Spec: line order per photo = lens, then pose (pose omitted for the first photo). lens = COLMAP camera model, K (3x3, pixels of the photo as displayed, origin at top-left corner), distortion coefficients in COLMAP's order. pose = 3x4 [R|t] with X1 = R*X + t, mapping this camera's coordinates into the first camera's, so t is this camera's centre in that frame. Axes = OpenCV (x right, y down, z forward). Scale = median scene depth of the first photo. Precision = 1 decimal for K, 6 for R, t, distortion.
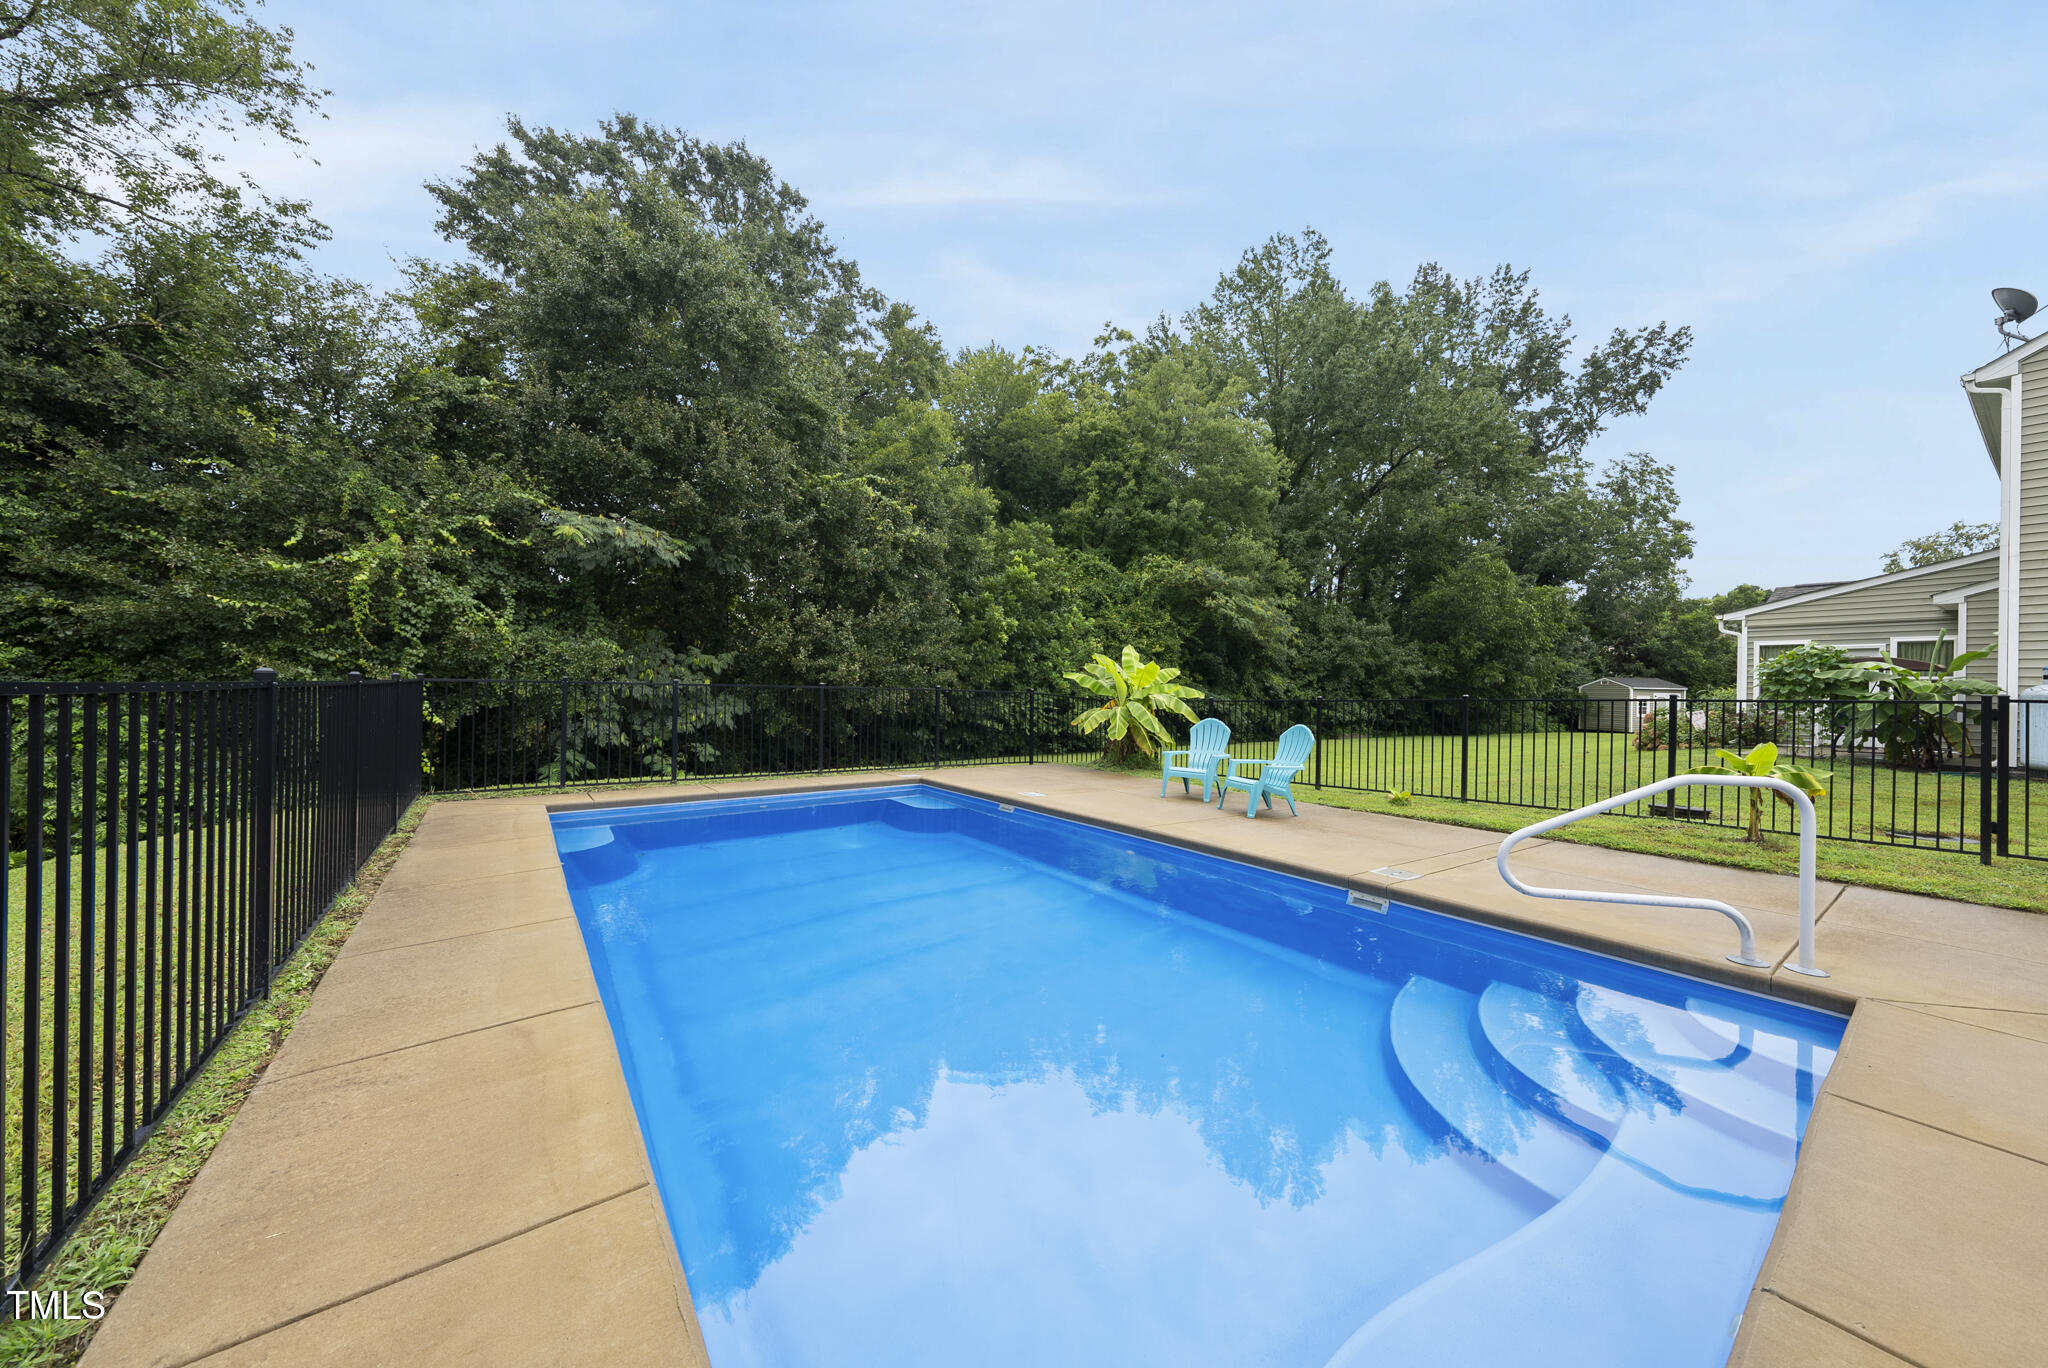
lens RADIAL K [[704.1, 0, 1030.6], [0, 704.1, 685.1], [0, 0, 1]] dist [0.000071, -0.000071]
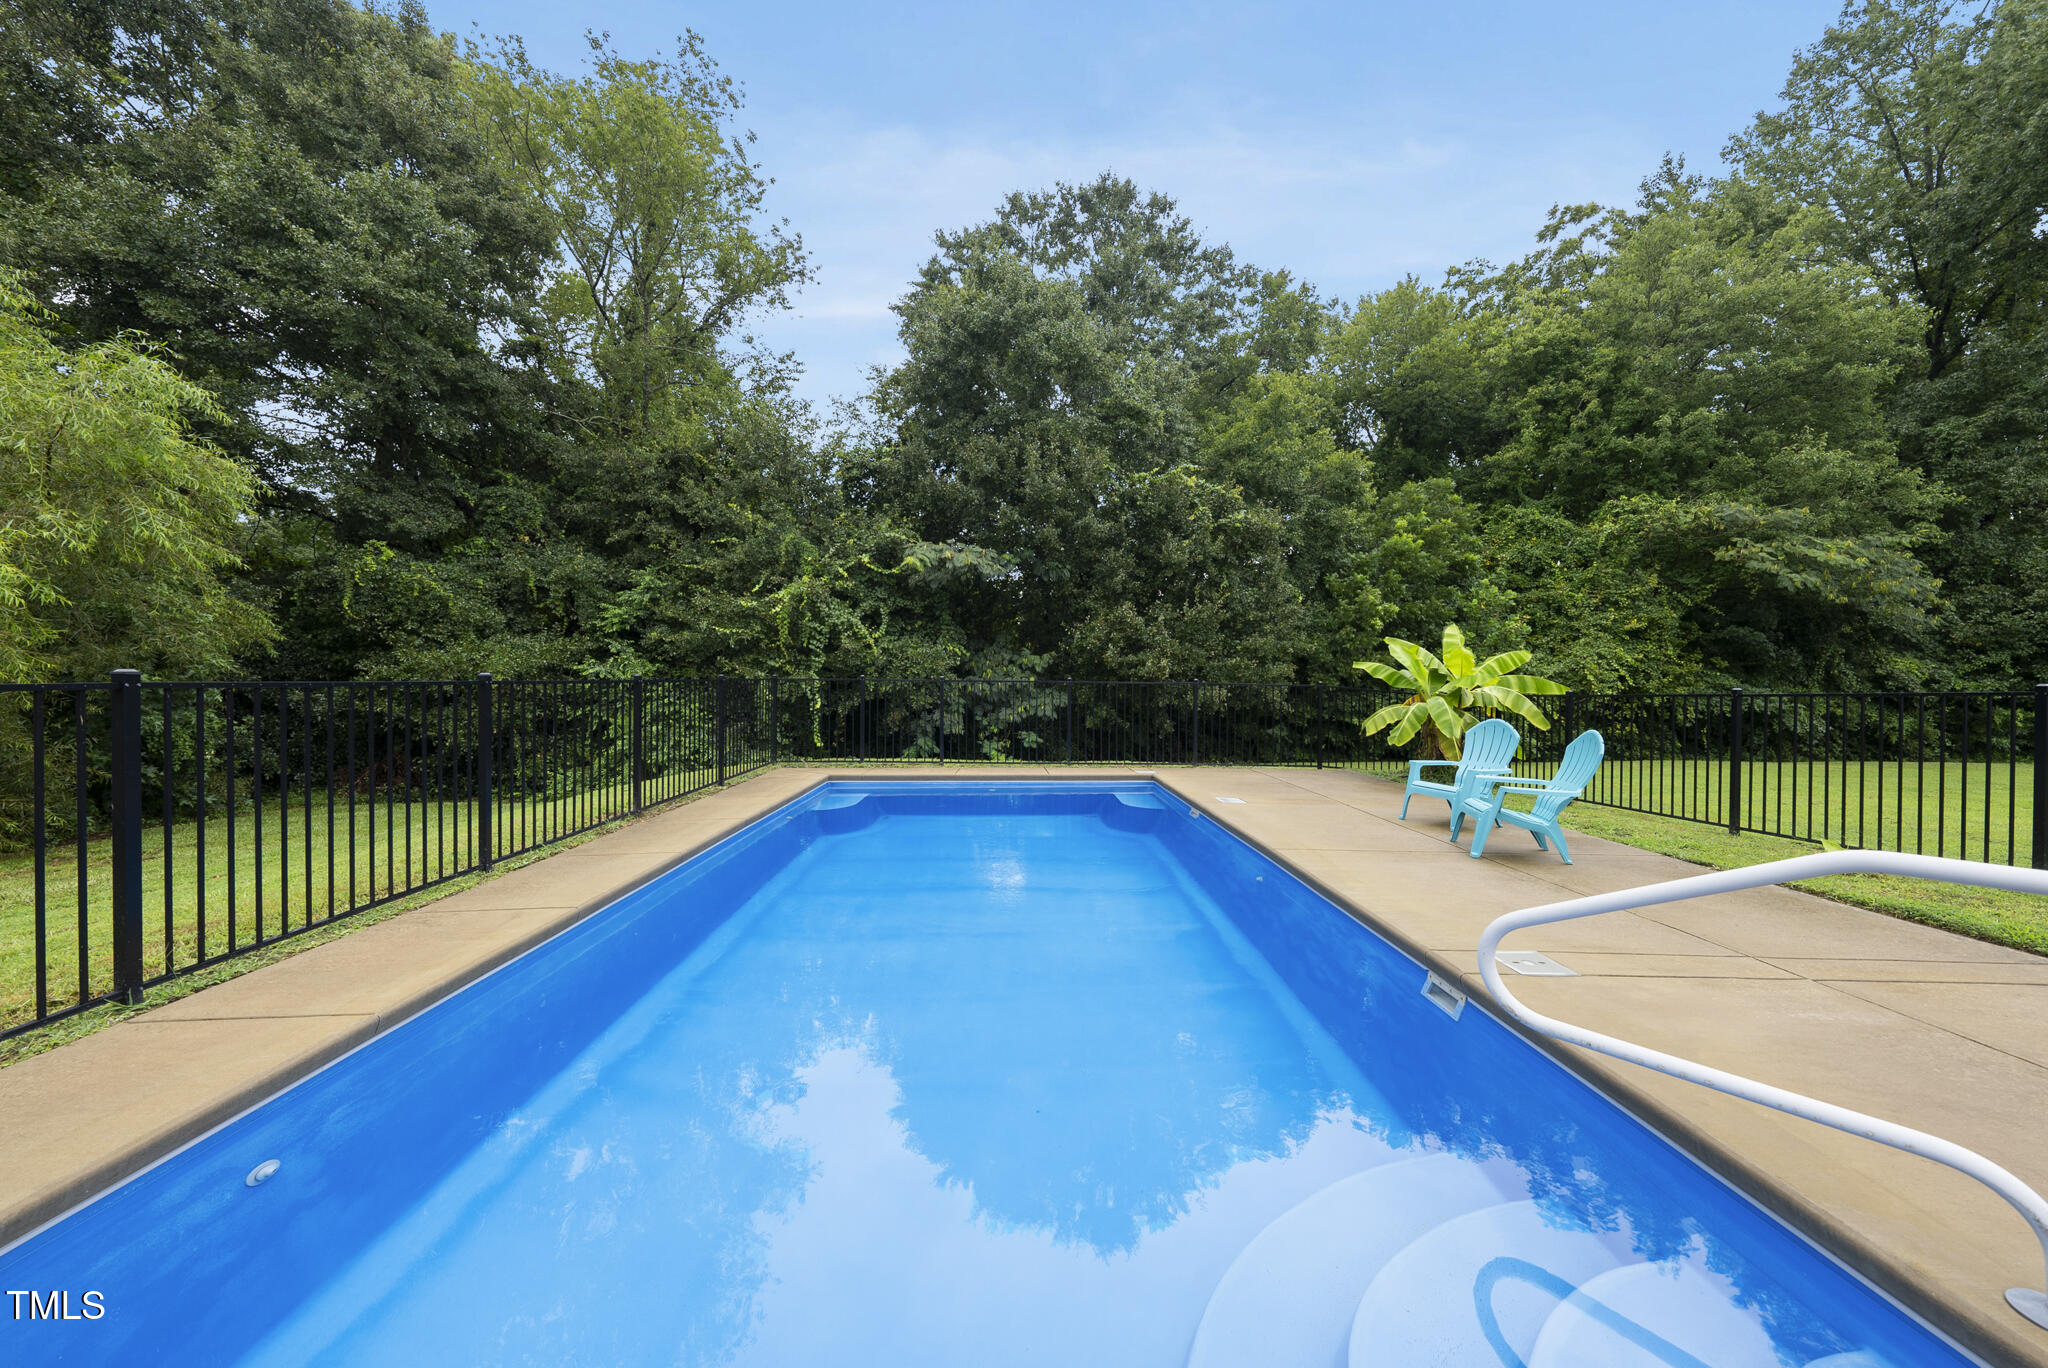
lens RADIAL K [[711.6, 0, 1024.0], [0, 711.6, 684.0], [0, 0, 1]] dist [-0.002204, 0.000075]
pose [[0.814627, -0.008024, -0.579929, 0.107776], [0.011252, 0.999935, 0.001970, 0.001164], [0.579876, -0.008131, 0.814664, 0.042097]]
